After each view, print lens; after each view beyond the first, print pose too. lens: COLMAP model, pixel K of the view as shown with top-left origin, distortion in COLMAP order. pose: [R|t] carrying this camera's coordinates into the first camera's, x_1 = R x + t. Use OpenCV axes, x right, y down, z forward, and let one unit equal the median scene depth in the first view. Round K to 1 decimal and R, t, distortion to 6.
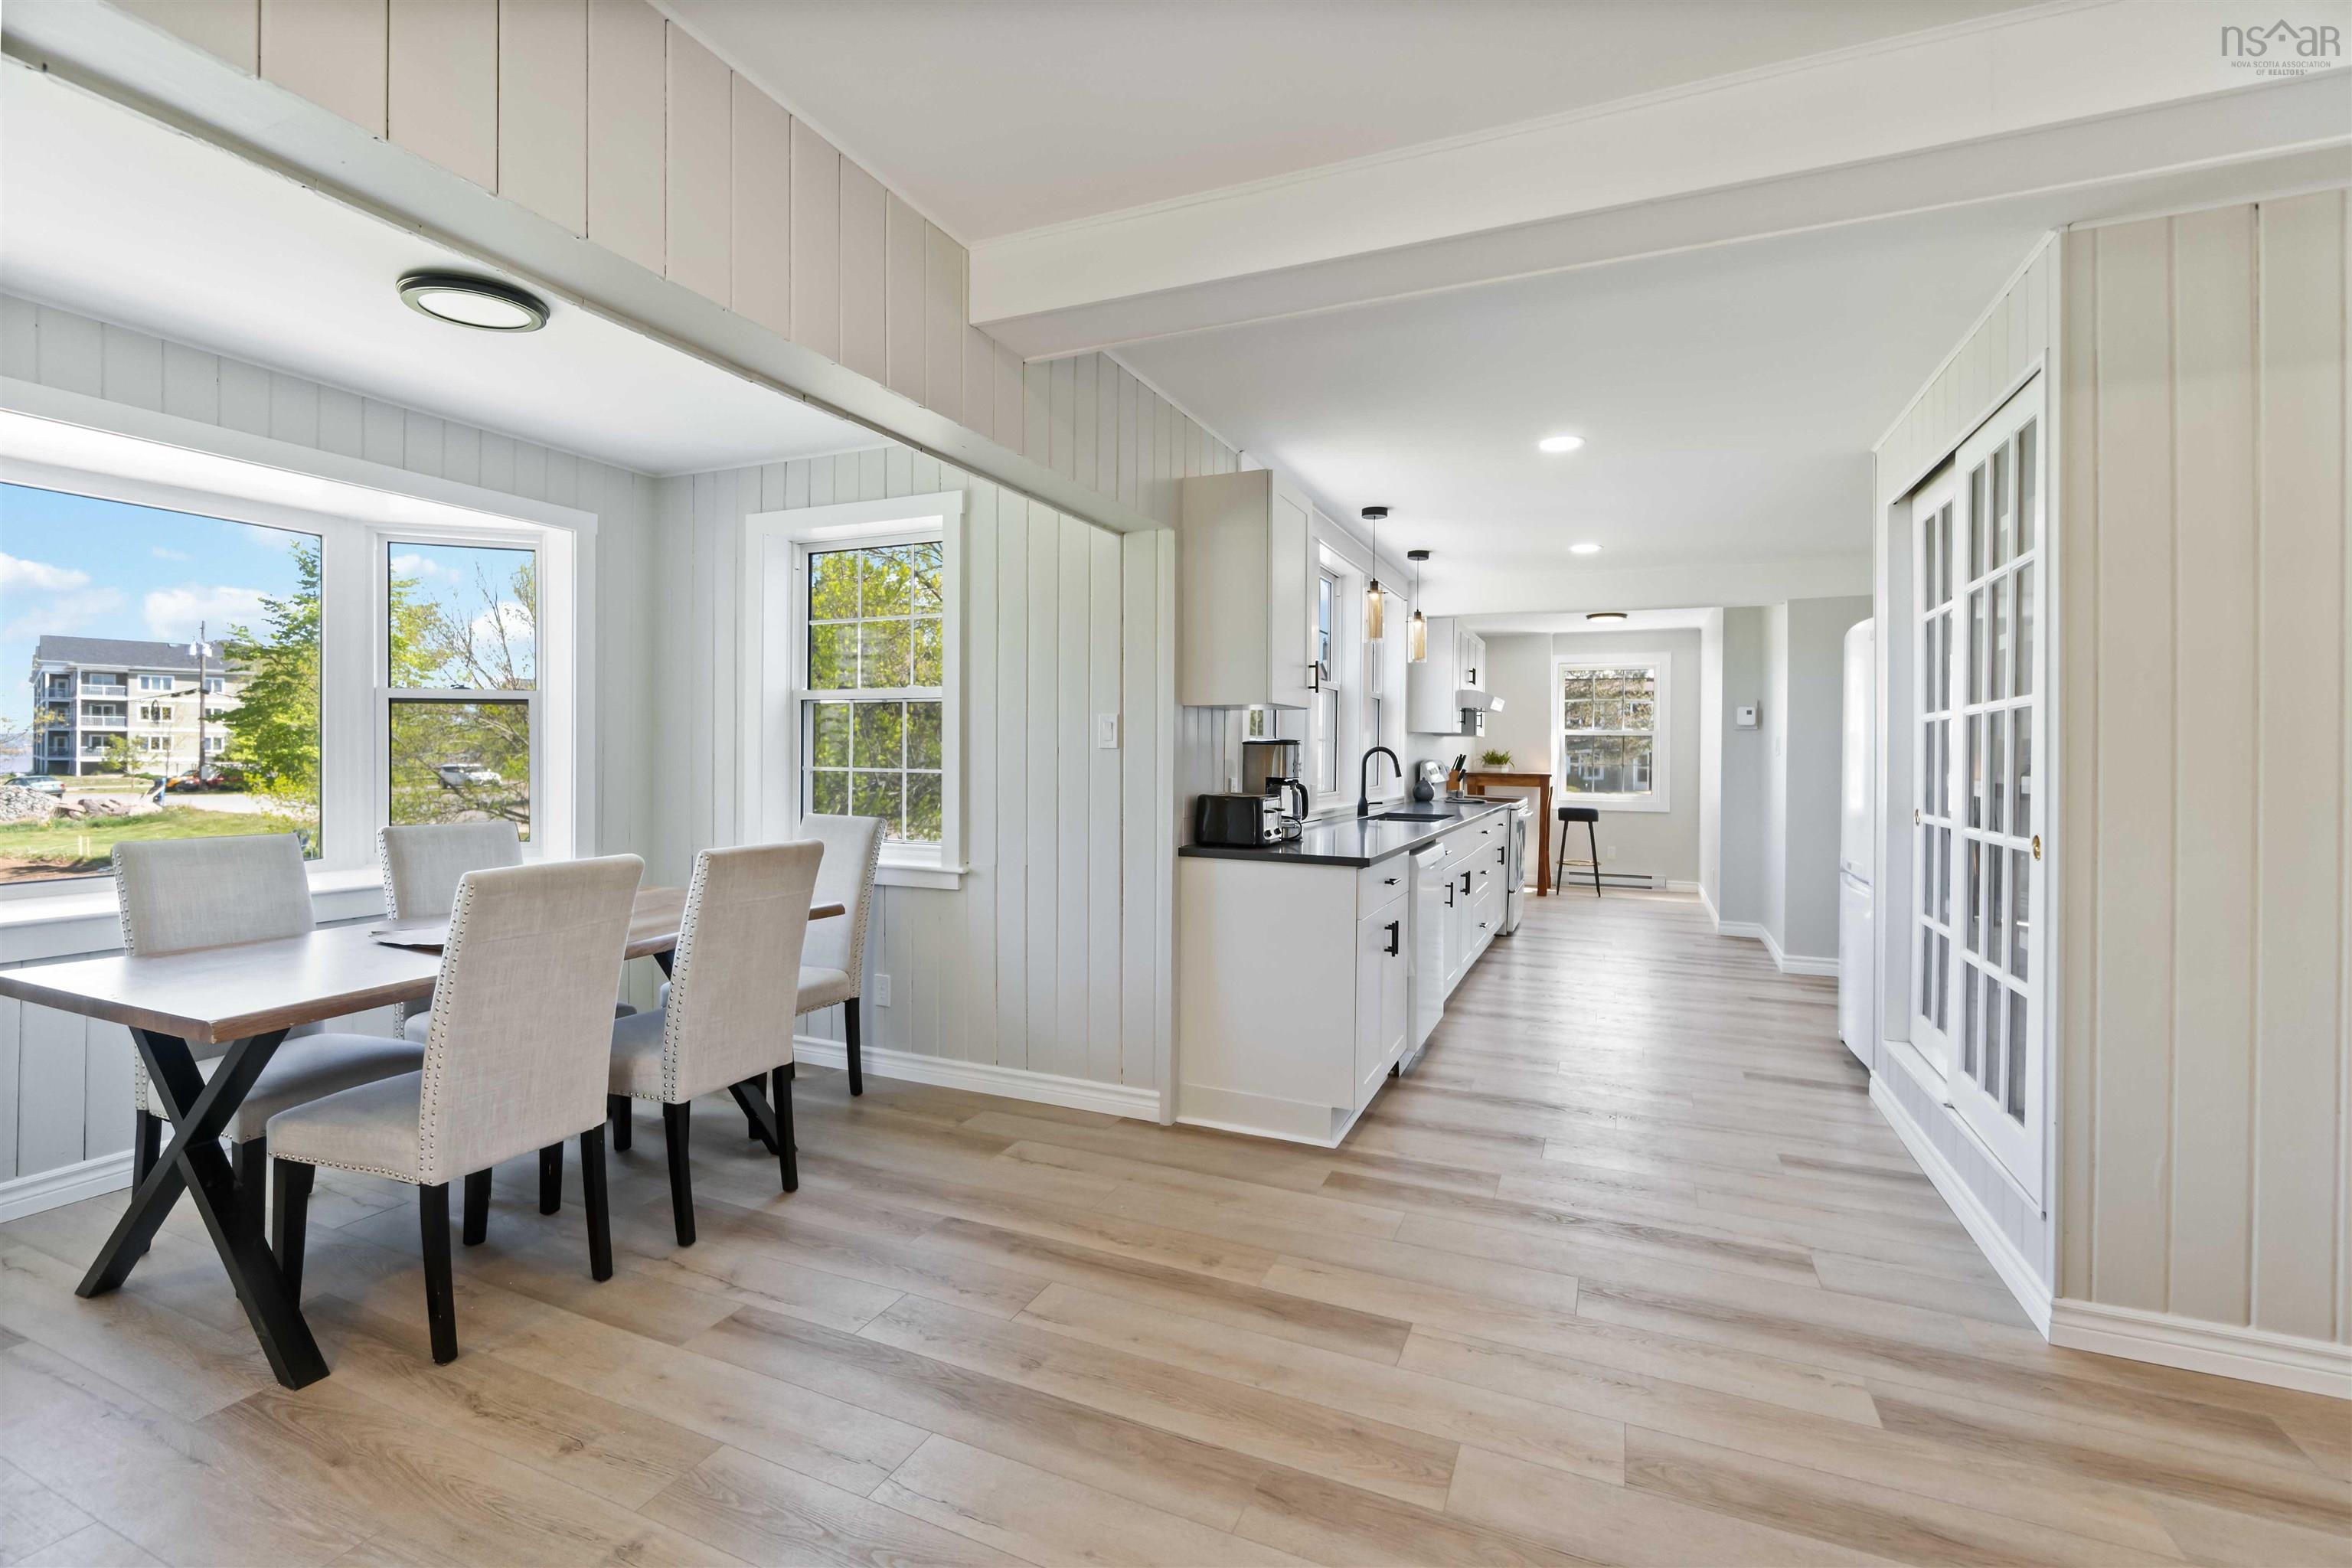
lens RADIAL K [[1025.9, 0, 1179.2], [0, 1025.9, 761.0], [0, 0, 1]] dist [-0.003779, -0.000010]
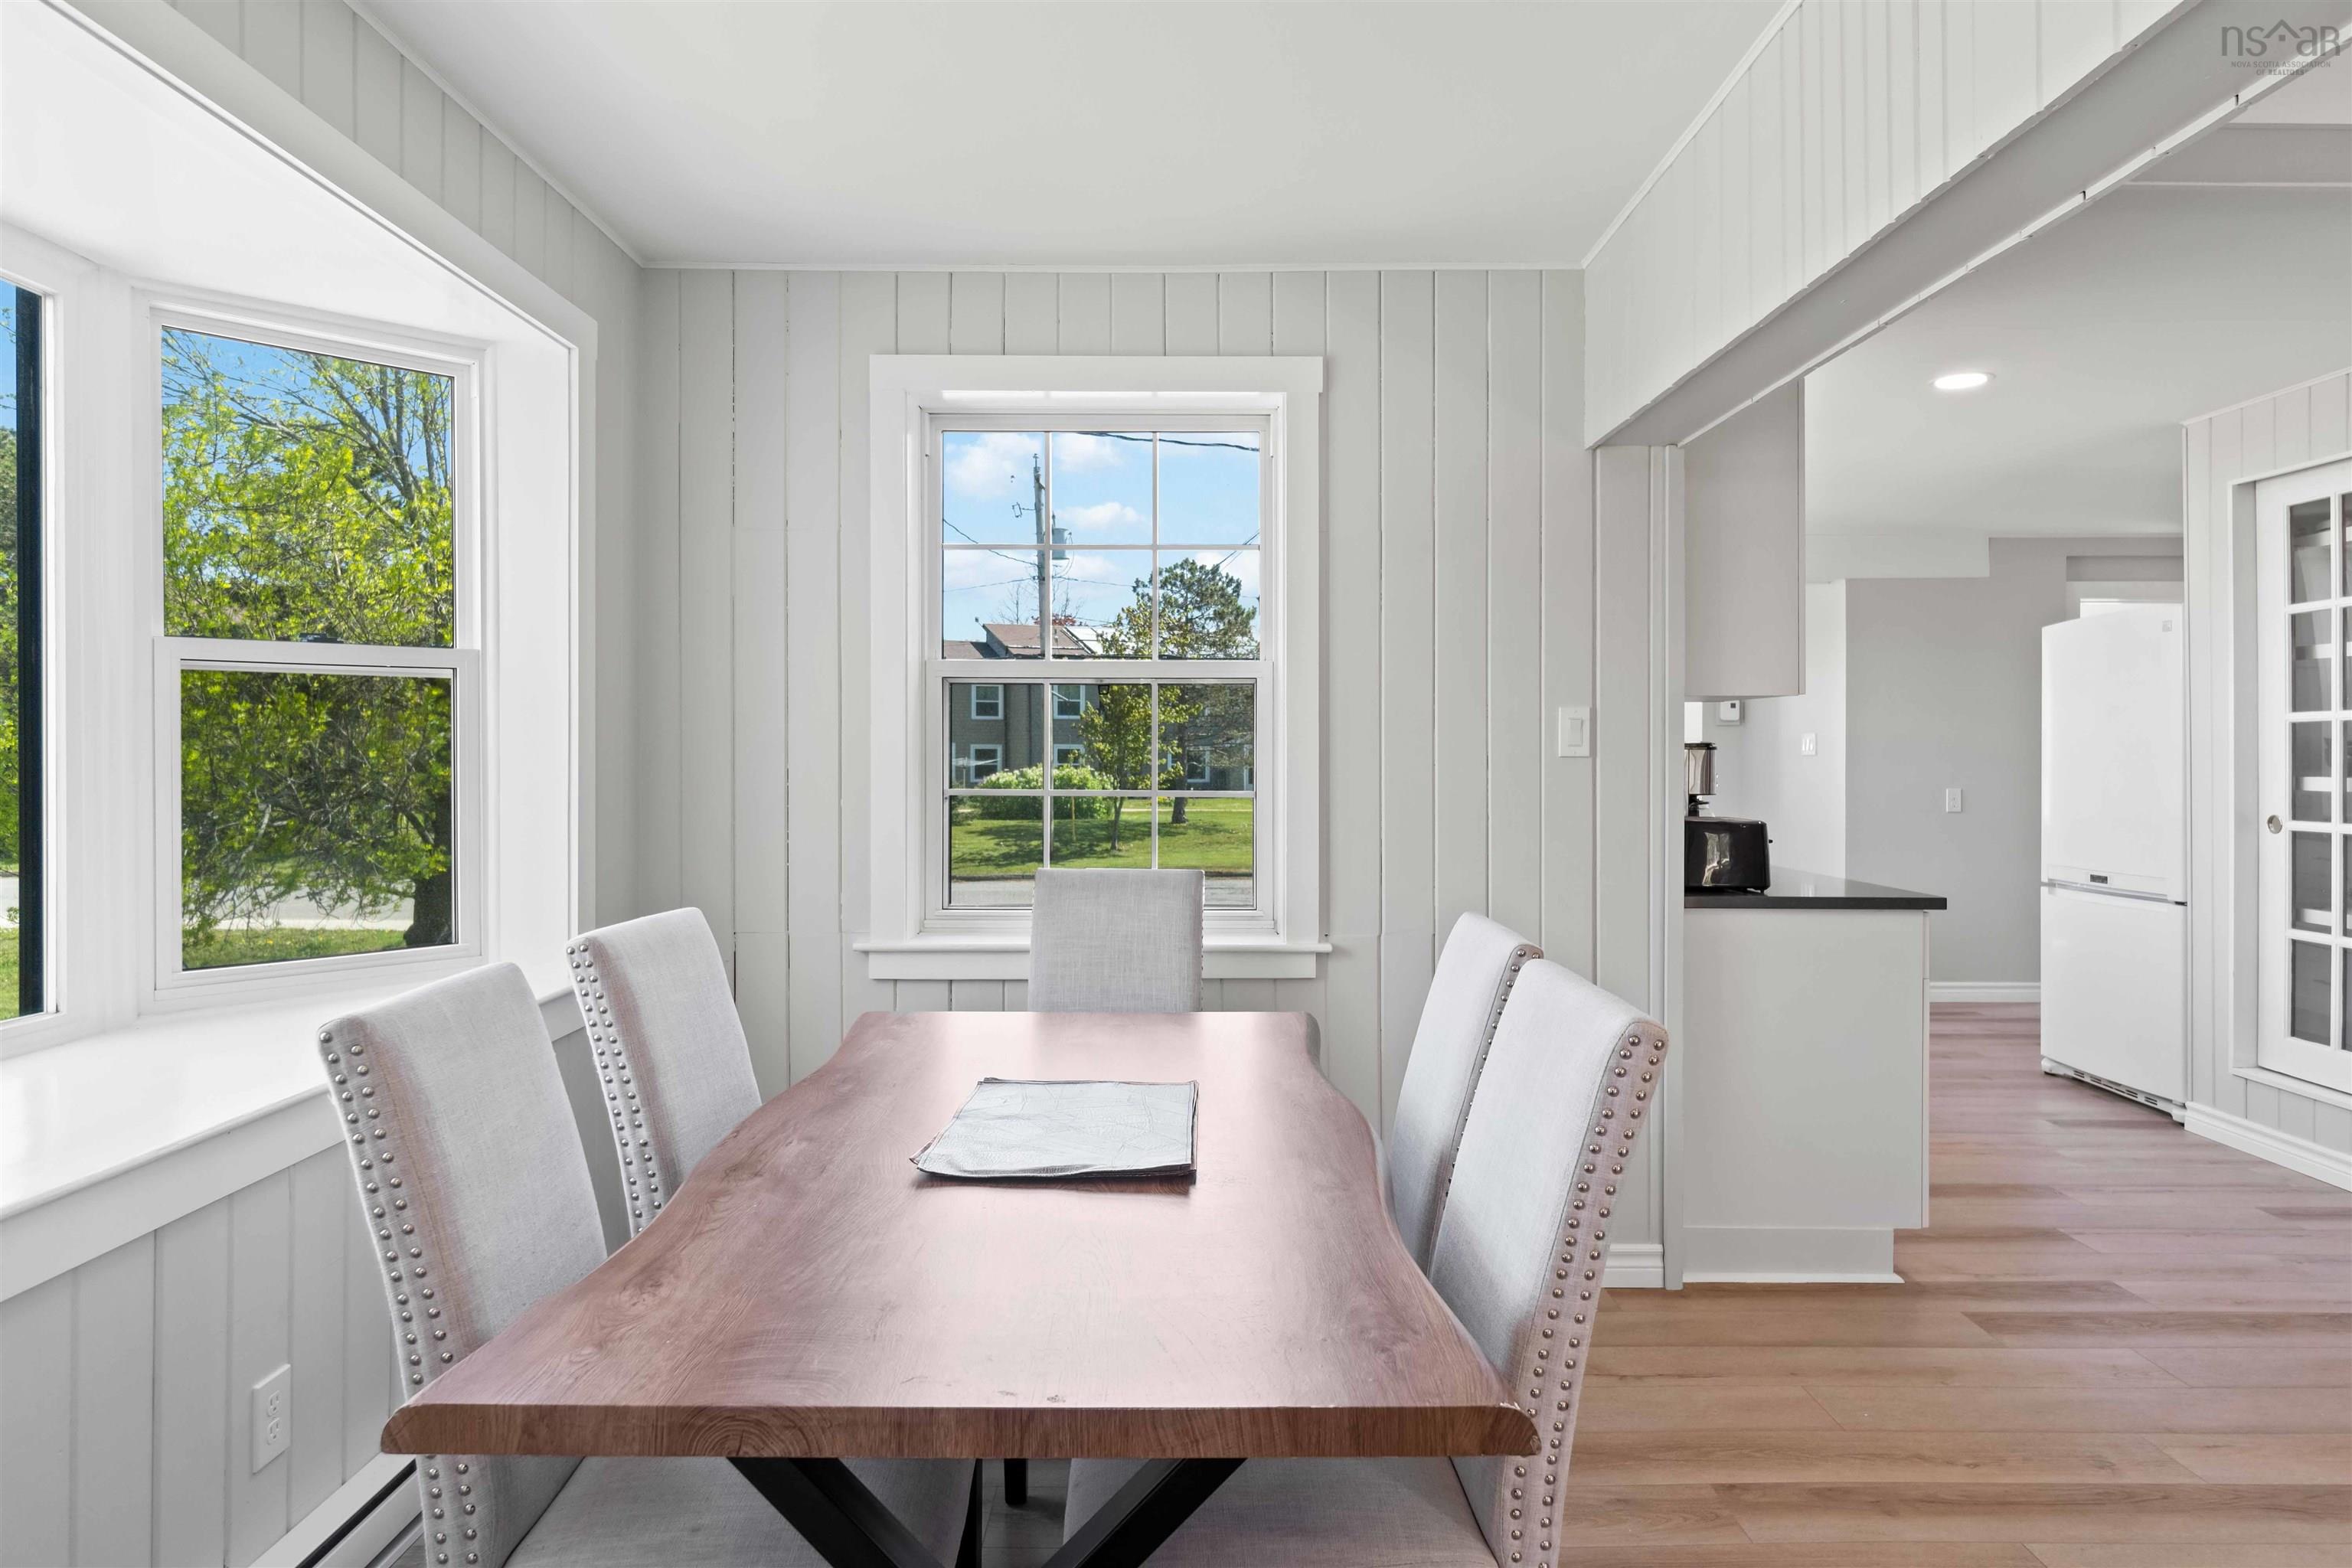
lens RADIAL K [[1363.8, 0, 1176.5], [0, 1363.8, 766.8], [0, 0, 1]] dist [-0.001505, 0.000773]
pose [[0.914399, -0.011162, 0.404659, -0.739955], [0.009571, 0.999936, 0.005956, -0.015073], [-0.404700, -0.001573, 0.914448, 0.294059]]
